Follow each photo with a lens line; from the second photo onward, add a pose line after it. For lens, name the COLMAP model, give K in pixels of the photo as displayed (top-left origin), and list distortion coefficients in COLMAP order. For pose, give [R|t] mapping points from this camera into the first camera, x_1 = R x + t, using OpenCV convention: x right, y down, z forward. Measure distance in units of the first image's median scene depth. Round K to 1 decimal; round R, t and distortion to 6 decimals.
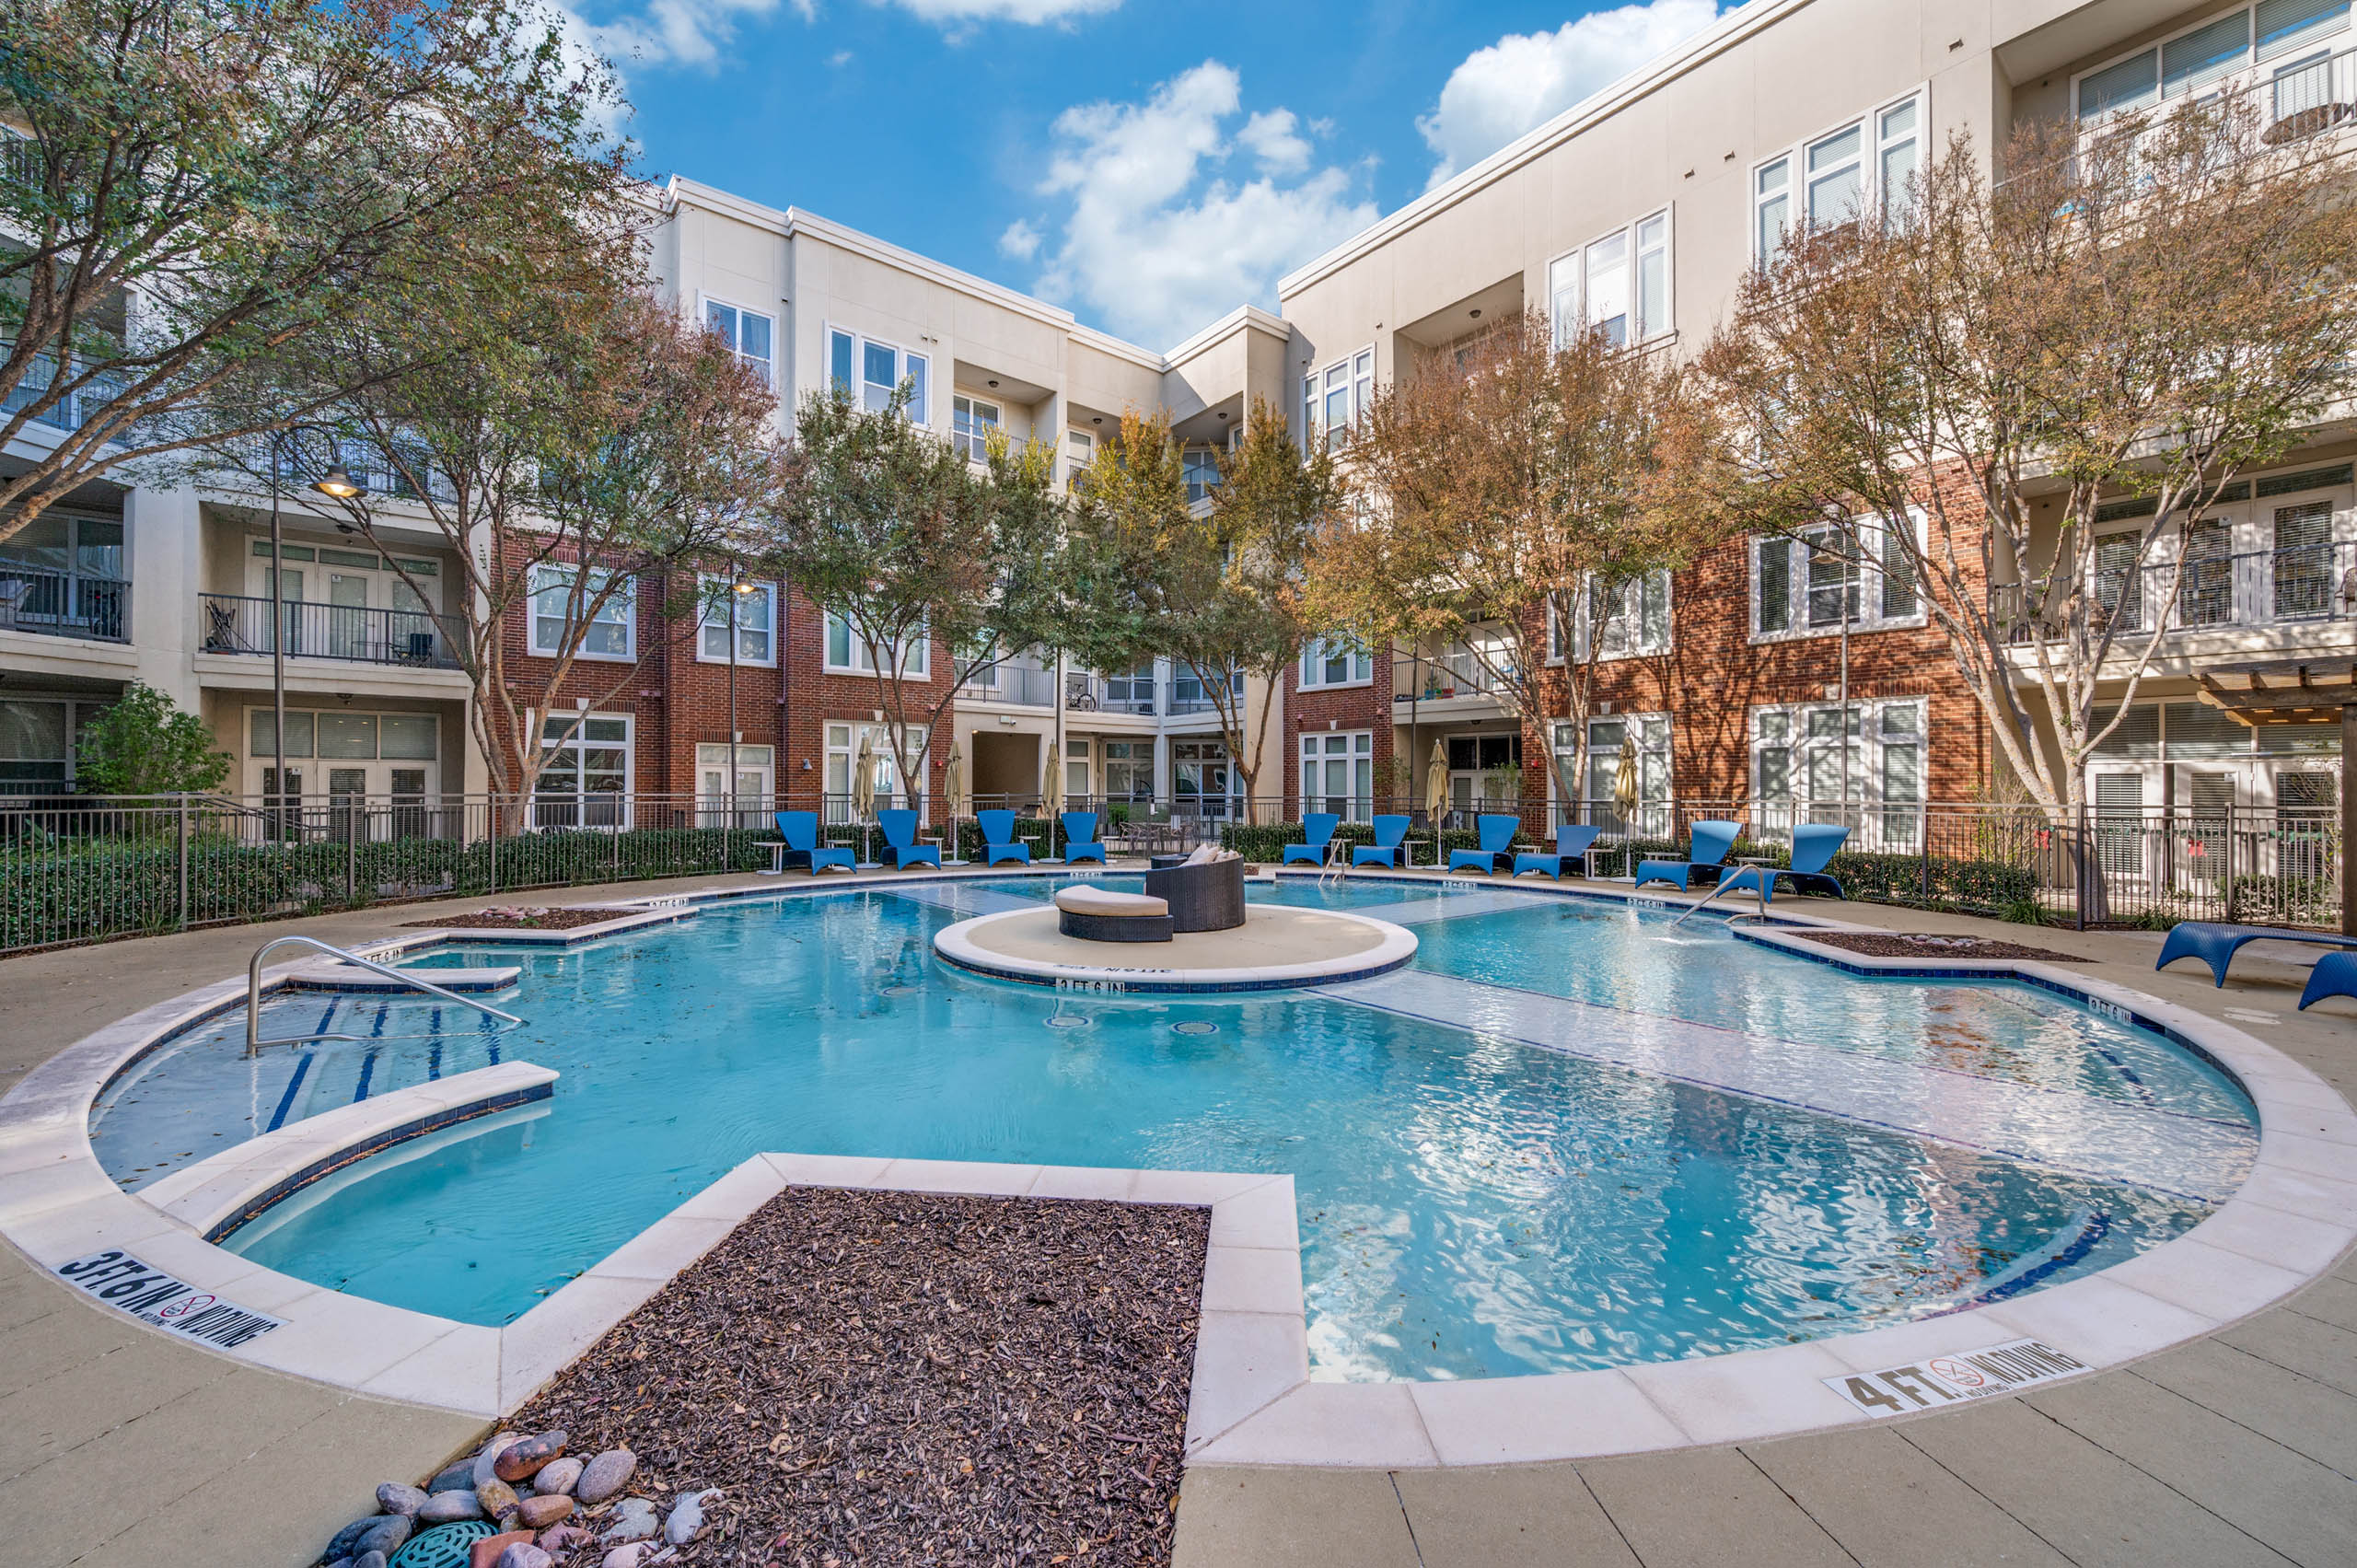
lens RADIAL K [[948.2, 0, 1189.1], [0, 948.2, 785.8], [0, 0, 1]] dist [-0.000377, -0.000058]
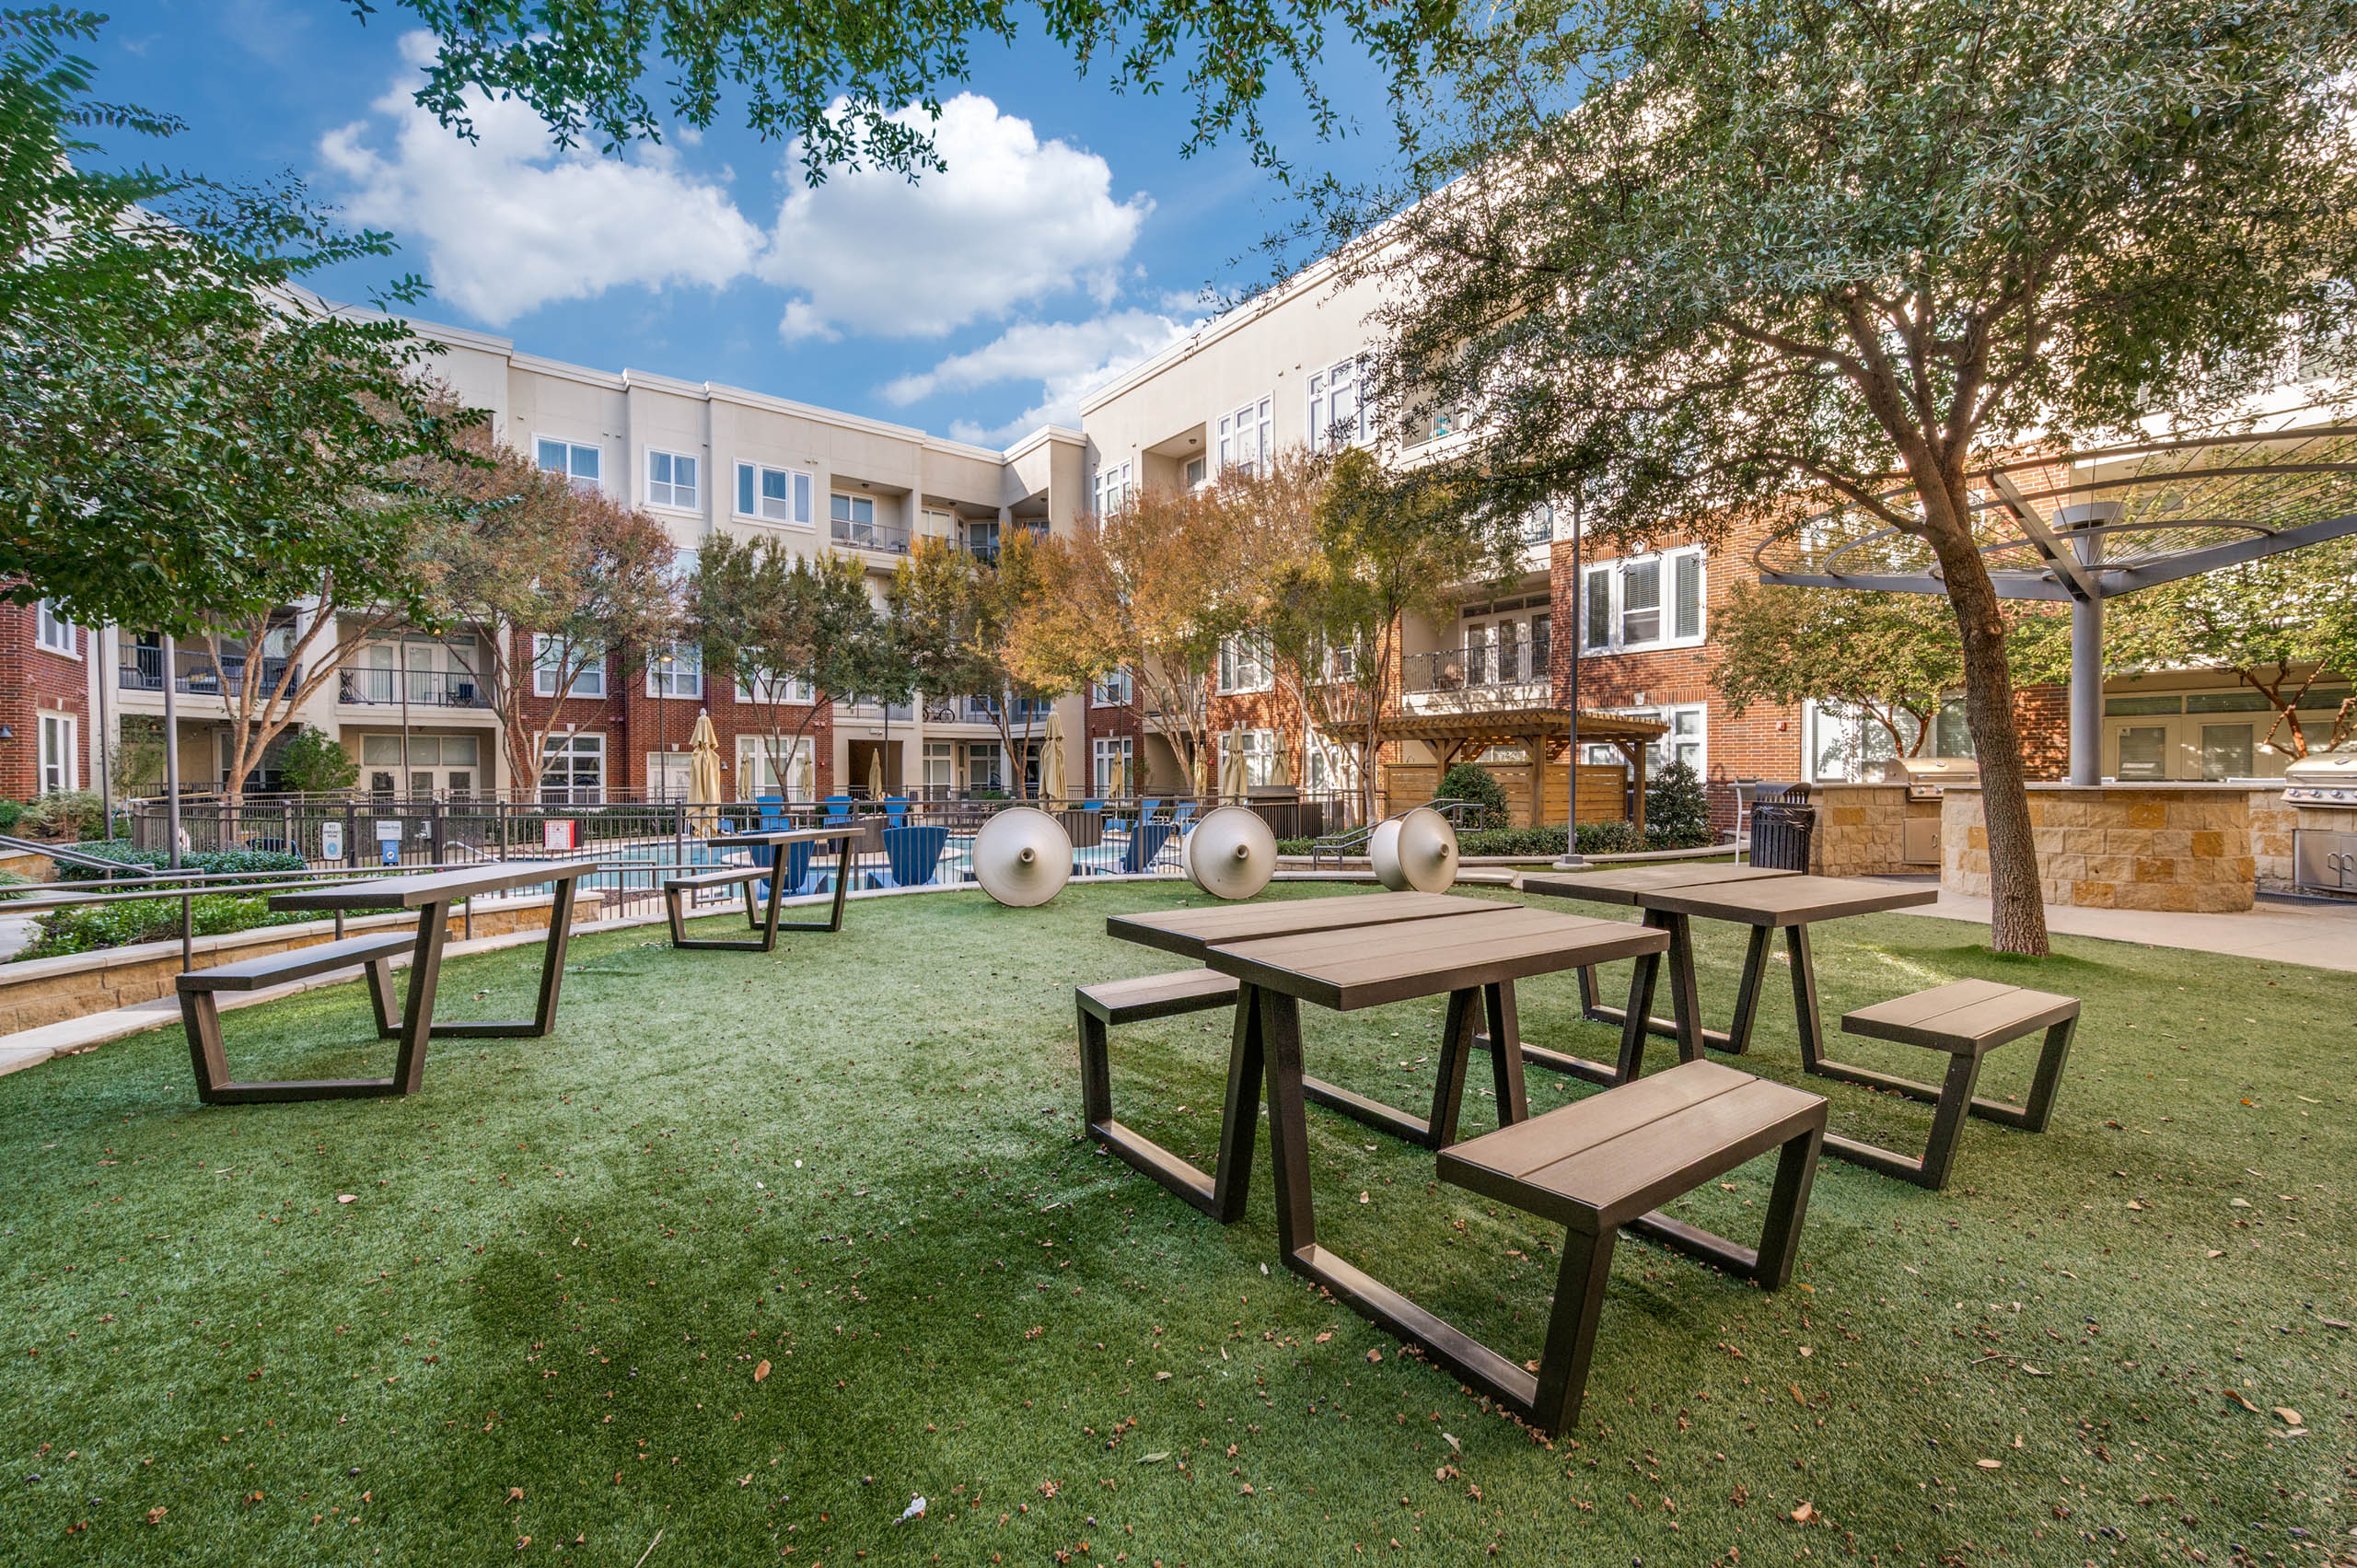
lens RADIAL K [[948.2, 0, 1168.7], [0, 948.2, 786.4], [0, 0, 1]] dist [-0.000377, -0.000058]
pose [[0.999685, -0.007413, -0.023997, 0.337353], [0.007761, 0.999865, 0.014457, -0.007257], [0.023887, -0.014639, 0.999607, -0.472697]]
